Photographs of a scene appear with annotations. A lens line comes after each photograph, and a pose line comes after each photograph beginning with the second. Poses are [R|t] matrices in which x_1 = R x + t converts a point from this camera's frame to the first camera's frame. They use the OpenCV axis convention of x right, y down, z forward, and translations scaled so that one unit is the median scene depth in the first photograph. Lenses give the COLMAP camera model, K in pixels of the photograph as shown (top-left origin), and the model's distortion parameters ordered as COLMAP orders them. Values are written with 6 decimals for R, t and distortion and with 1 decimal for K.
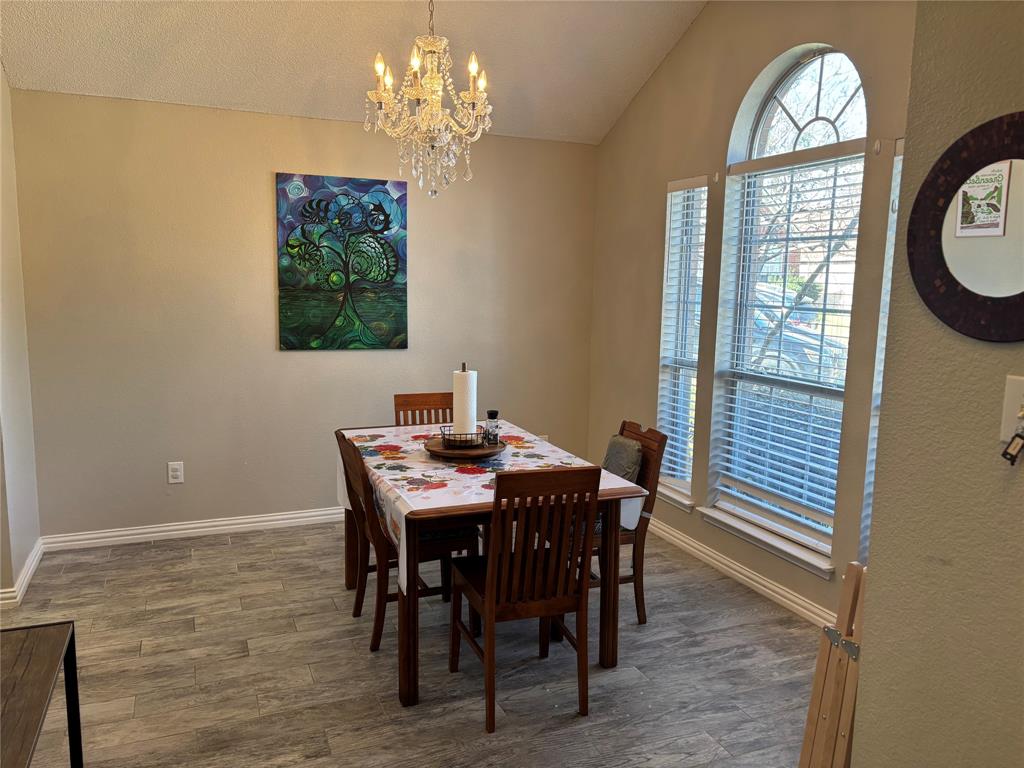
lens RADIAL K [[770.3, 0, 512.0], [0, 770.3, 384.0], [0, 0, 1]] dist [0.086997, -0.082022]
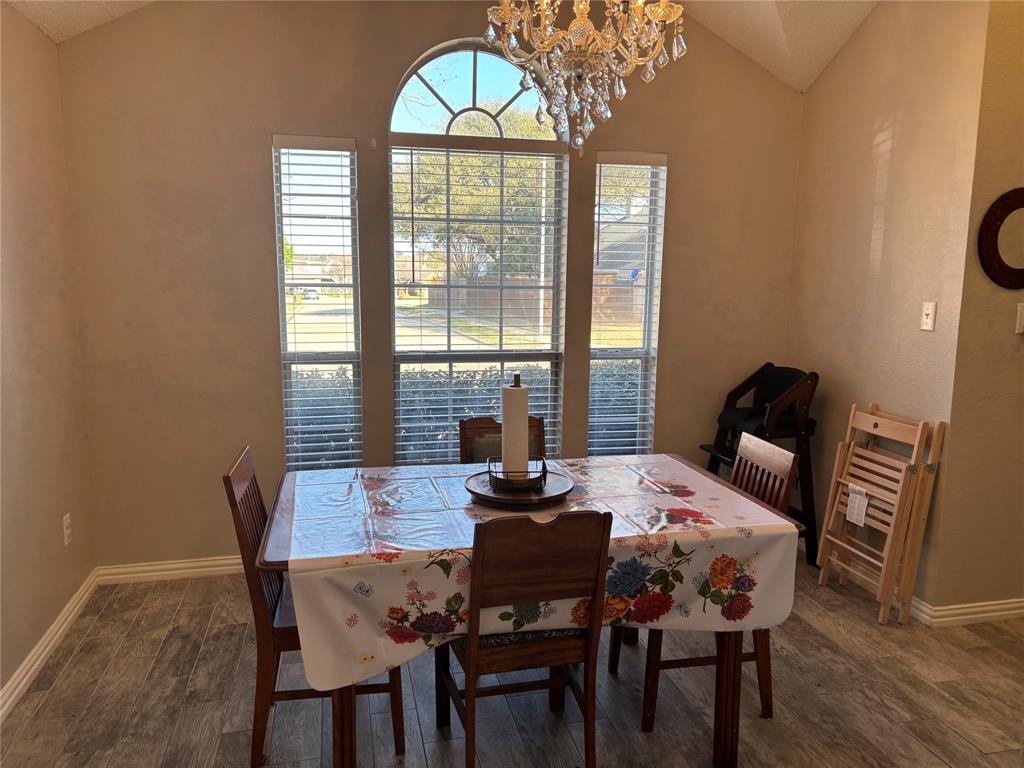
lens RADIAL K [[770.3, 0, 512.0], [0, 770.3, 384.0], [0, 0, 1]] dist [0.086997, -0.082022]
pose [[0.146269, -0.152884, 0.977360, -0.728862], [0.124700, 0.982954, 0.135096, -0.107877], [-0.981354, 0.102116, 0.162840, 0.835669]]
